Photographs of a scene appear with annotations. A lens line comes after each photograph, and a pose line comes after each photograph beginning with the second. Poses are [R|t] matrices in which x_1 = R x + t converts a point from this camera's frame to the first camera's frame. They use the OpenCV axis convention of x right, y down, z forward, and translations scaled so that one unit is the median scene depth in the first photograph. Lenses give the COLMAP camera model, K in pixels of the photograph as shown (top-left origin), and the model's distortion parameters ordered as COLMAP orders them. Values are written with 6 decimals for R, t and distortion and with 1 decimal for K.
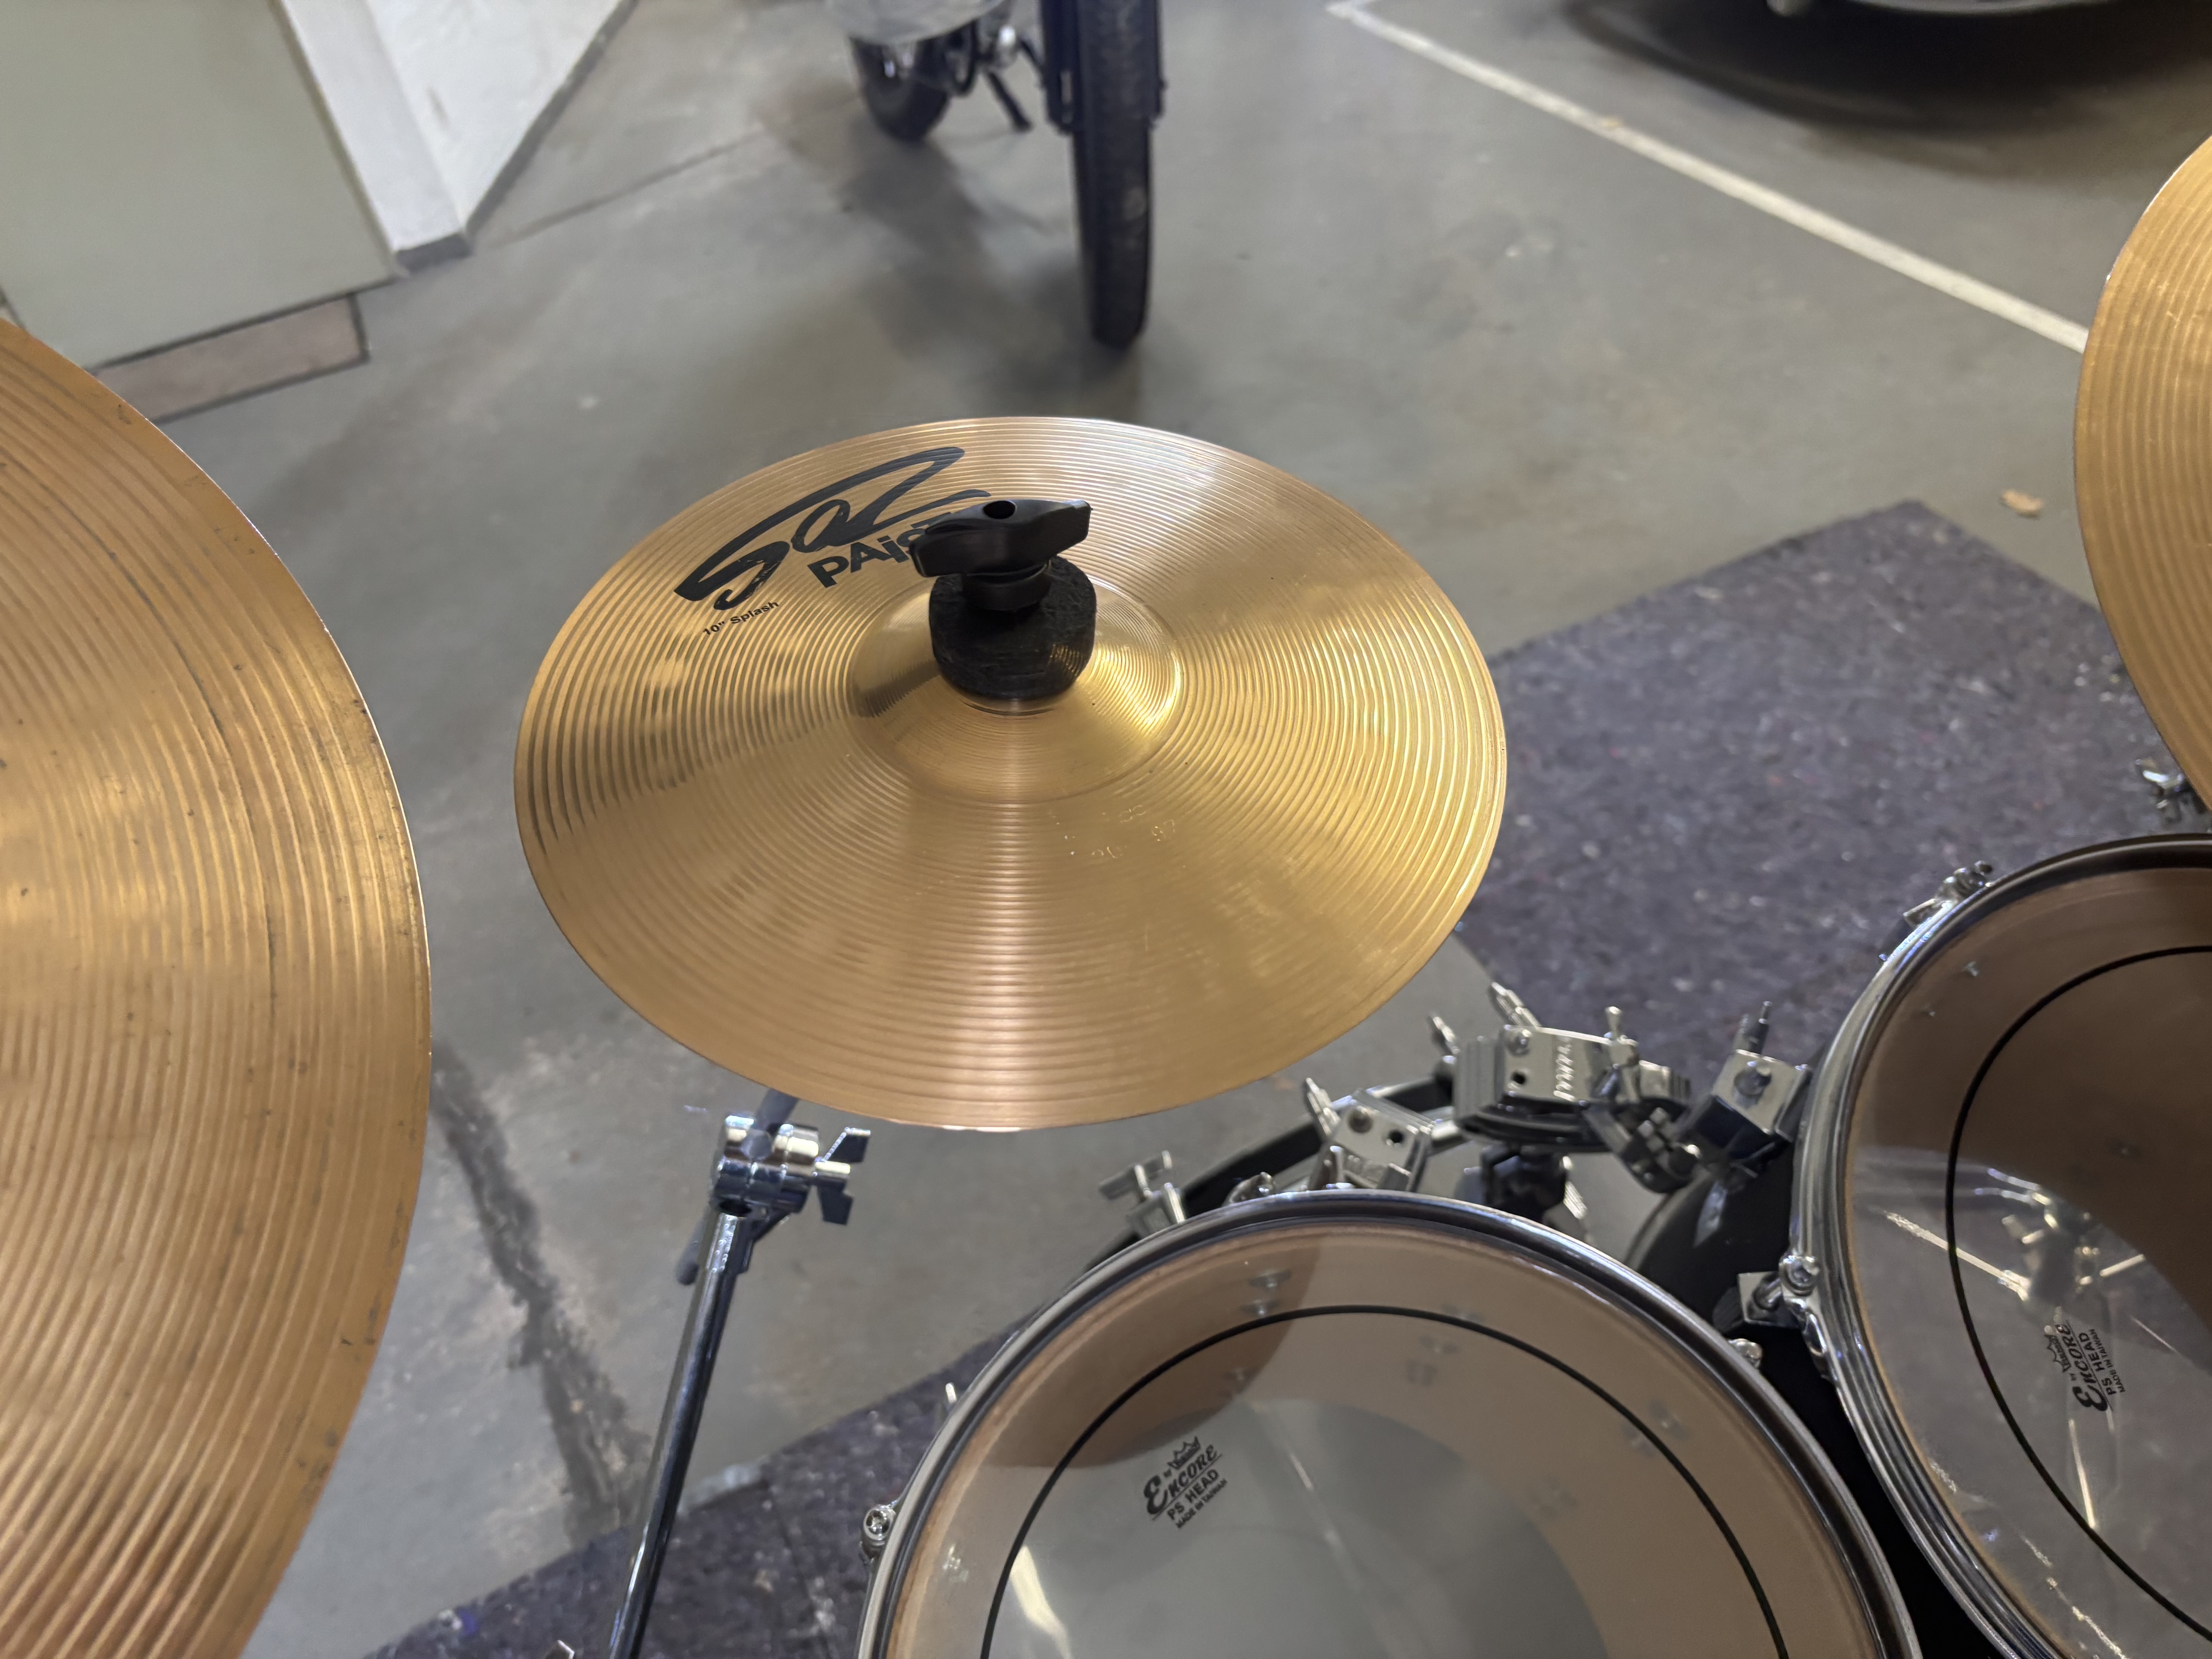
lens RADIAL K [[1675.2, 0, 1110.2], [0, 1675.2, 828.7], [0, 0, 1]] dist [0.031980, -0.015463]
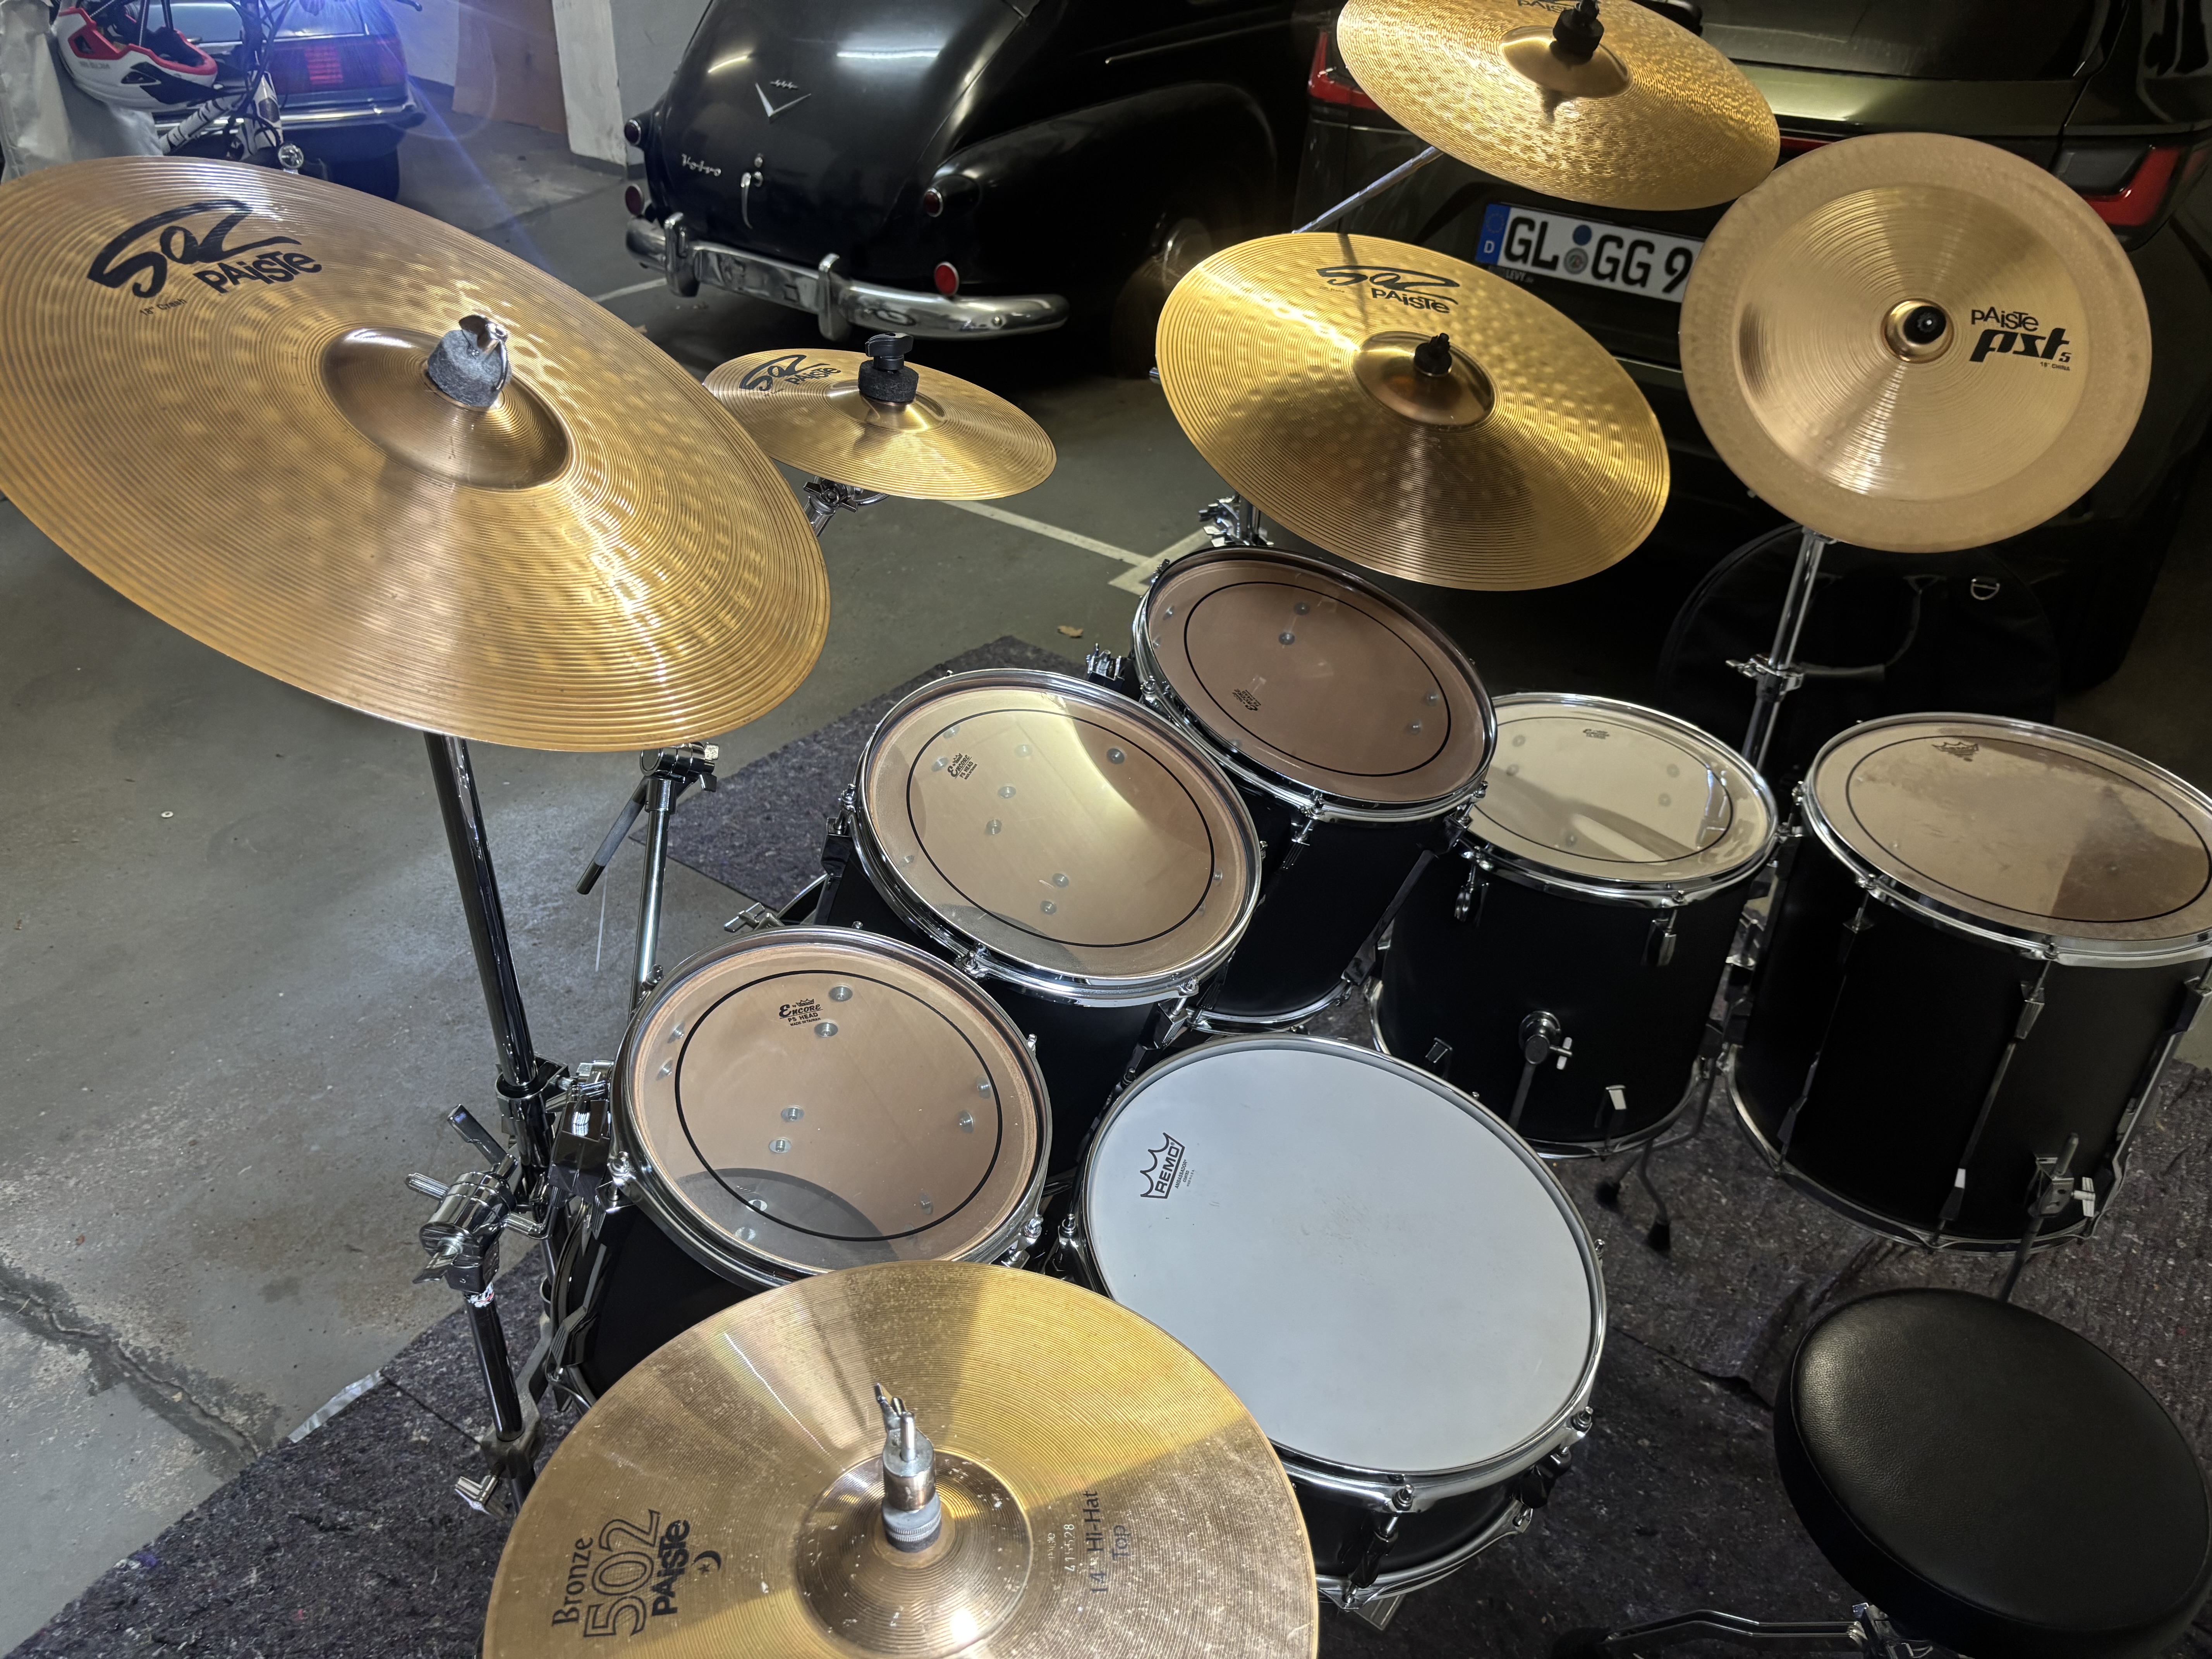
lens RADIAL K [[1675.2, 0, 1103.2], [0, 1675.2, 828.9], [0, 0, 1]] dist [0.031980, -0.015463]
pose [[0.852359, -0.127715, 0.507122, -0.304858], [0.222159, 0.966299, -0.130044, 0.250866], [-0.473423, 0.223506, 0.852007, -0.348255]]
